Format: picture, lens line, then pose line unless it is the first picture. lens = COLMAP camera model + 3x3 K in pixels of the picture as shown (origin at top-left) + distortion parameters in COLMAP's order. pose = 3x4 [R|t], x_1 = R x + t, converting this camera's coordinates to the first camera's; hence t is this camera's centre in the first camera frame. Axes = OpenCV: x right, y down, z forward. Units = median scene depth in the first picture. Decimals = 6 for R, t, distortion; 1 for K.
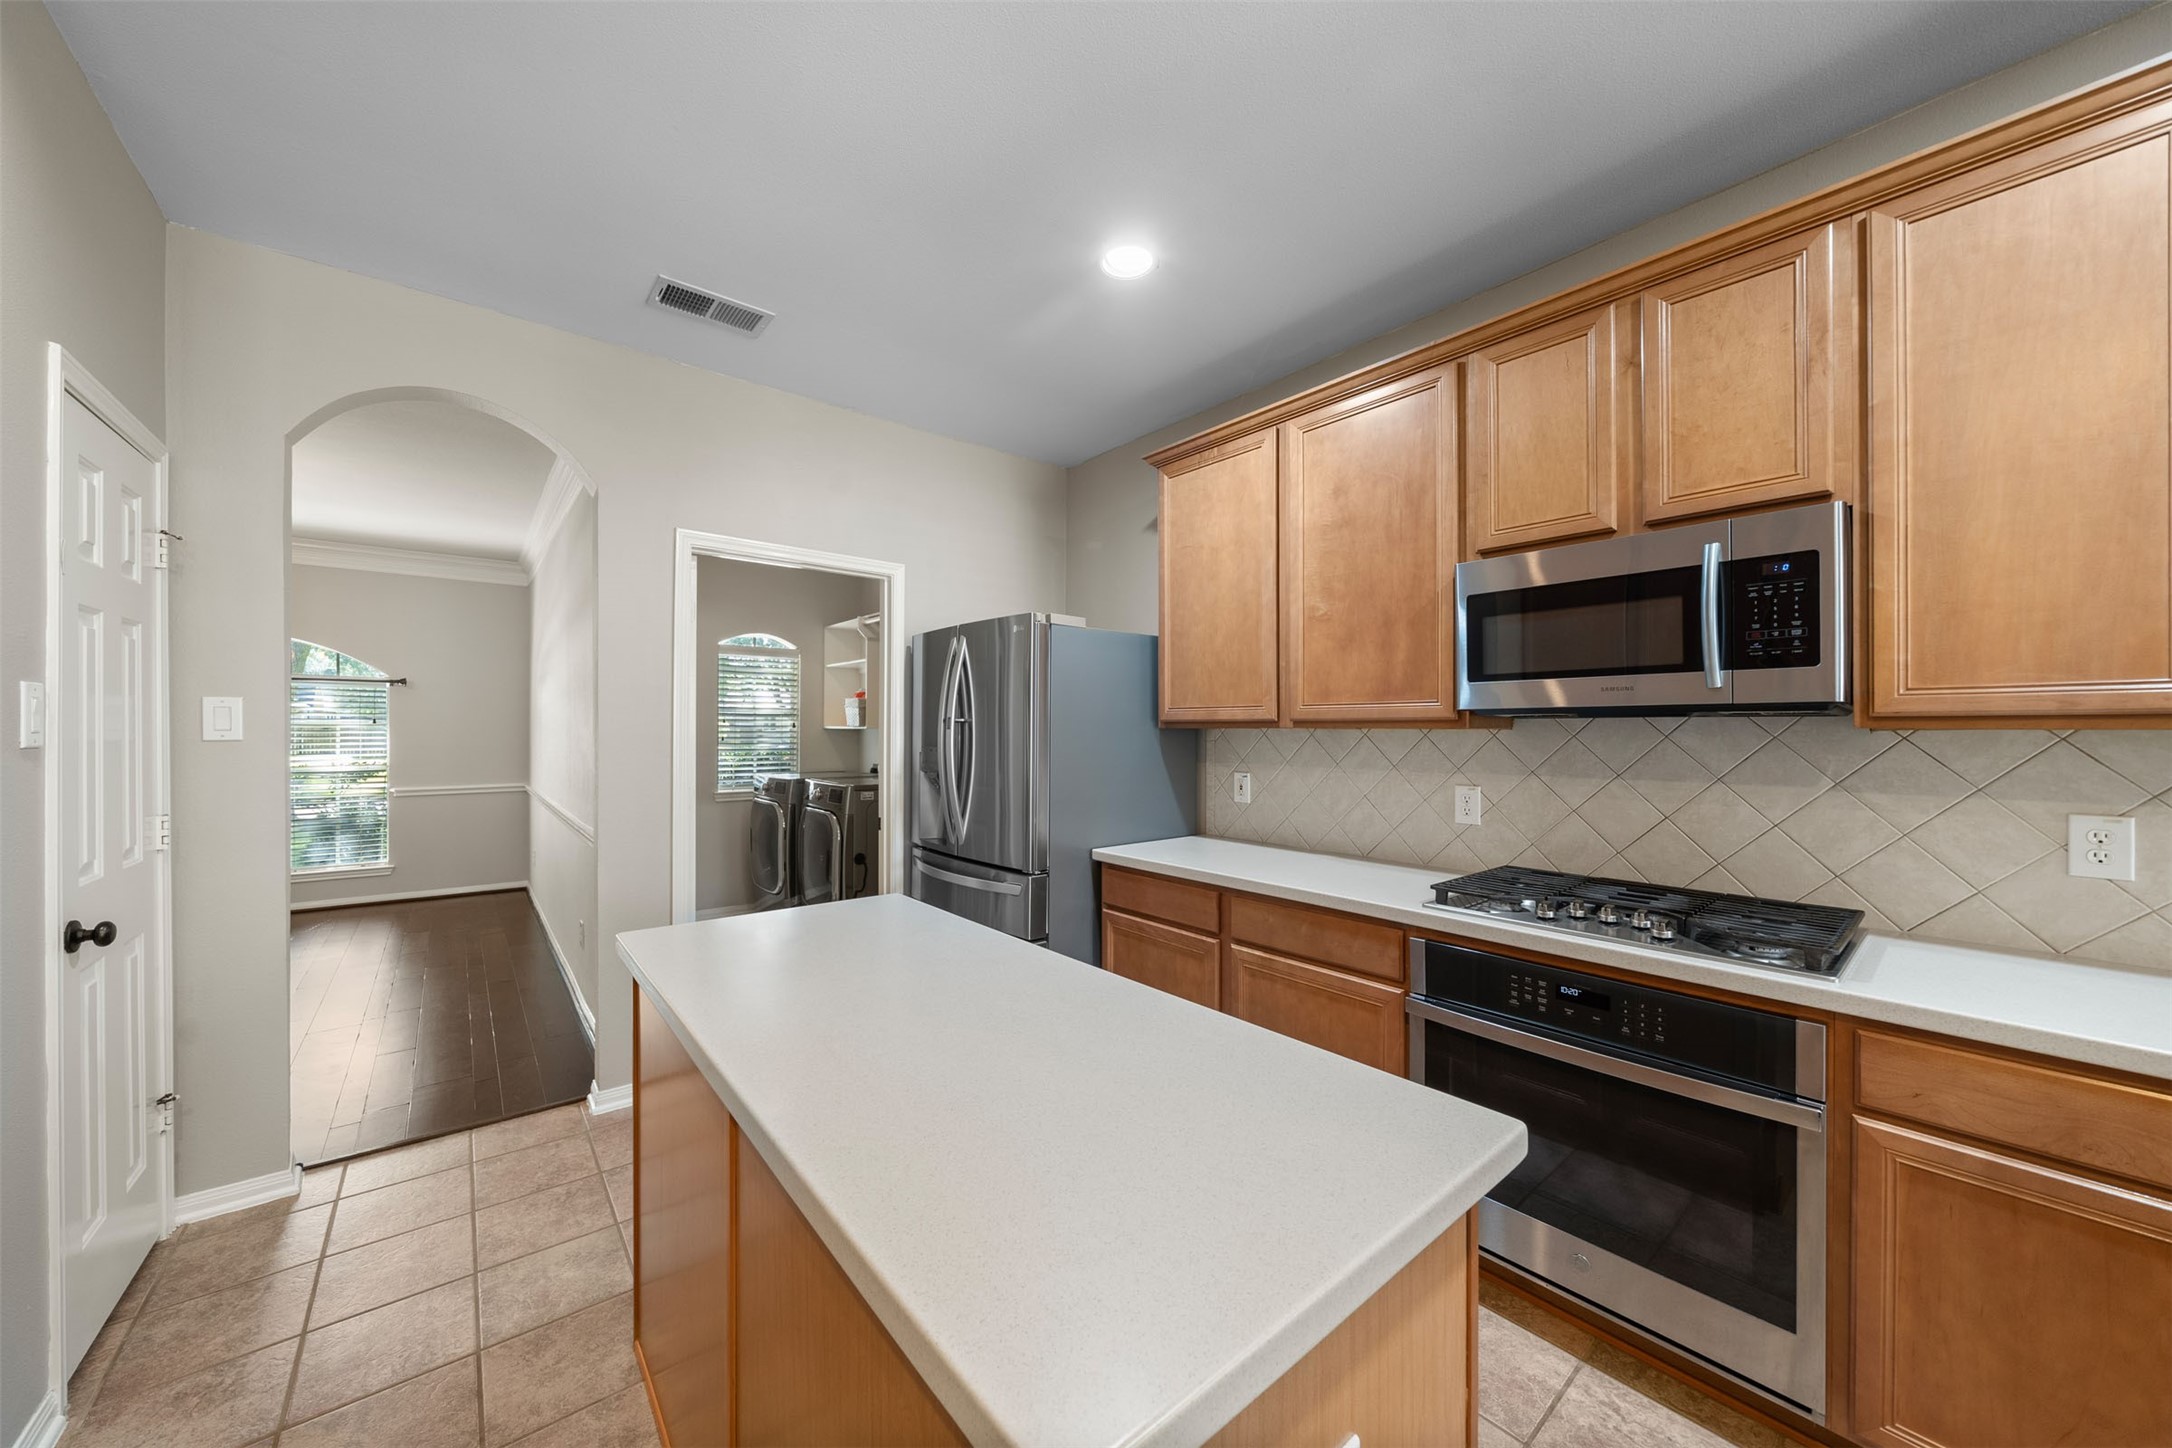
lens RADIAL K [[789.9, 0, 1086.0], [0, 789.9, 724.0], [0, 0, 1]] dist [0.000044, -0.000048]
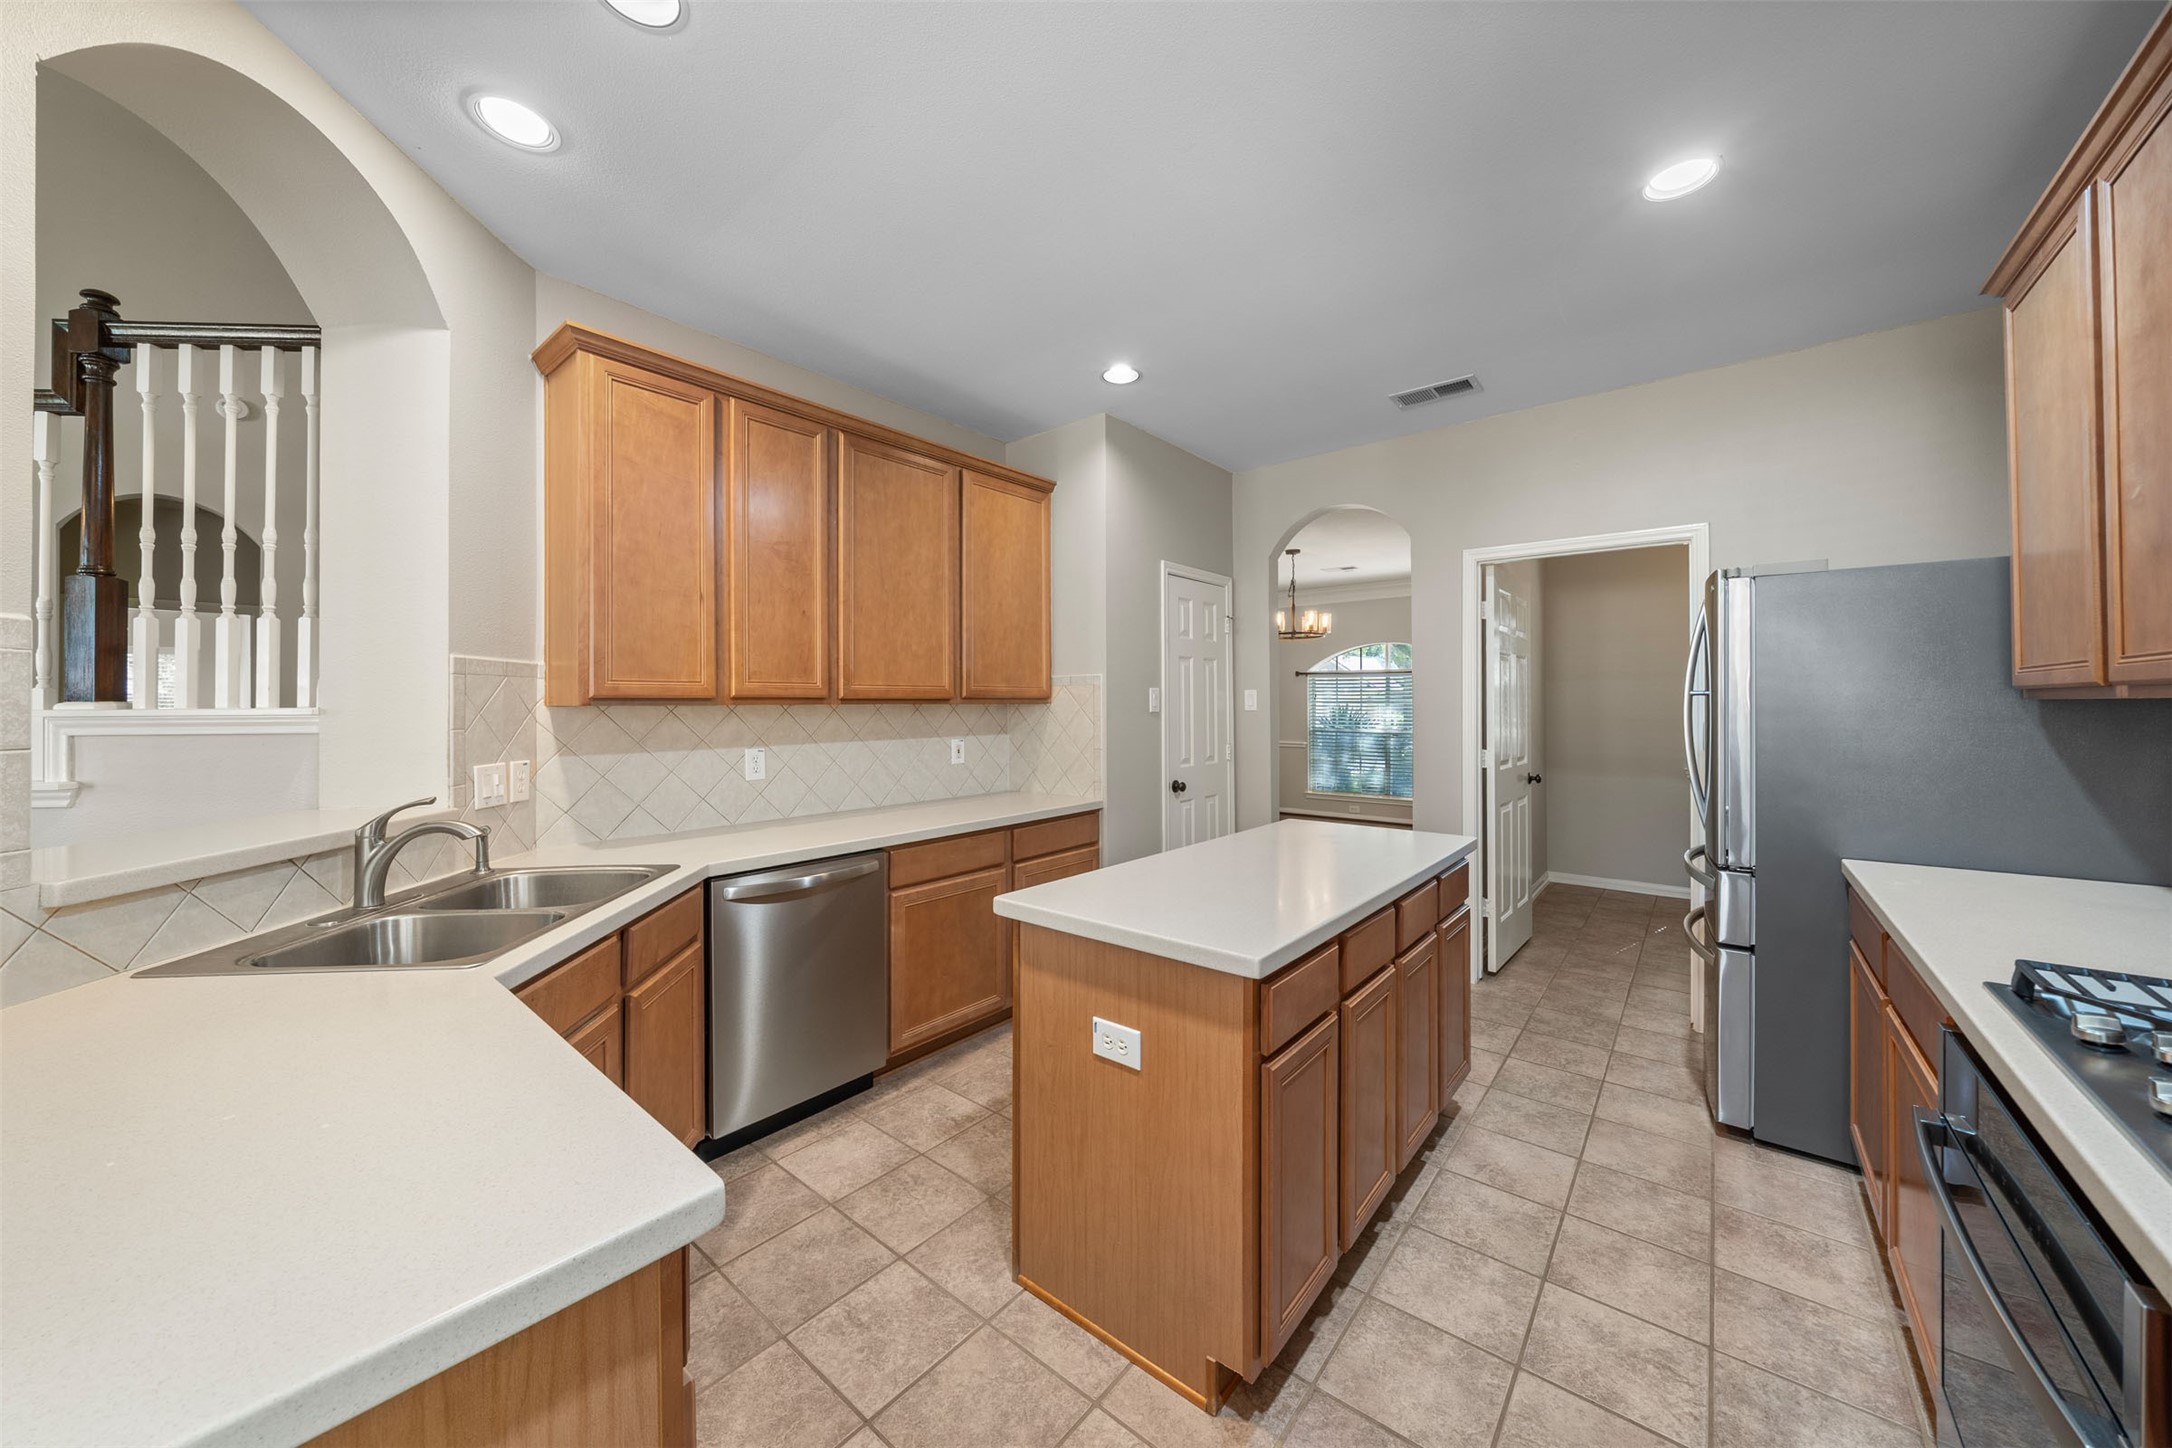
lens RADIAL K [[749.2, 0, 1086.0], [0, 749.2, 724.0], [0, 0, 1]] dist [-0.000089, -0.000014]
pose [[0.188397, 0.021656, -0.981854, 0.832612], [0.012985, 0.999615, 0.024539, 0.002399], [0.982007, -0.017373, 0.188043, 0.205908]]
